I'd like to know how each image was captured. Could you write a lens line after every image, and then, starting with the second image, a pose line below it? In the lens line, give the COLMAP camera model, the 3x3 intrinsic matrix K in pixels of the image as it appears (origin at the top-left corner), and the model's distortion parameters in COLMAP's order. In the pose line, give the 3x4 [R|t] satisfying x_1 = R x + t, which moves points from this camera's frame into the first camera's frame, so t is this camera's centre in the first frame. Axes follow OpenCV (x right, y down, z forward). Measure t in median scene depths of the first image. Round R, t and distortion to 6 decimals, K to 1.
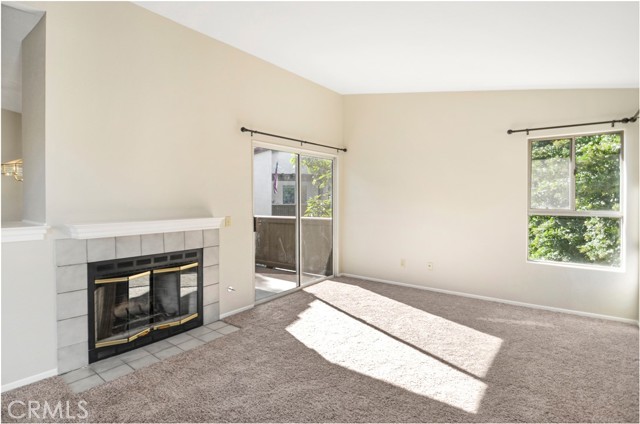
lens RADIAL K [[327.9, 0, 324.1], [0, 327.9, 199.0], [0, 0, 1]] dist [-0.004340, -0.000668]
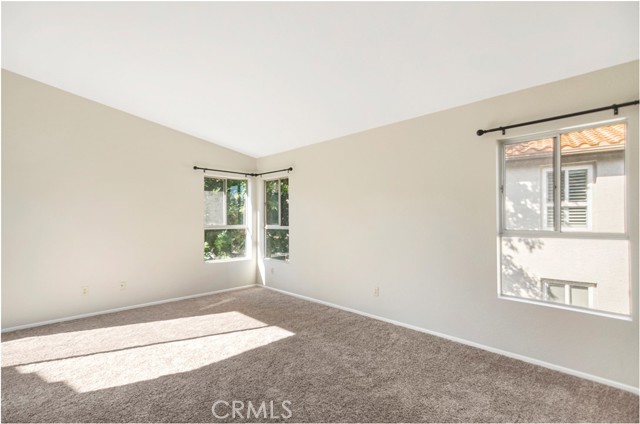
lens RADIAL K [[333.4, 0, 321.2], [0, 333.4, 219.9], [0, 0, 1]] dist [0.001522, 0.000517]
pose [[0.121903, -0.003786, 0.992535, -0.868730], [0.007554, 0.999967, 0.002886, 0.007481], [-0.992513, 0.007146, 0.121927, 0.393497]]
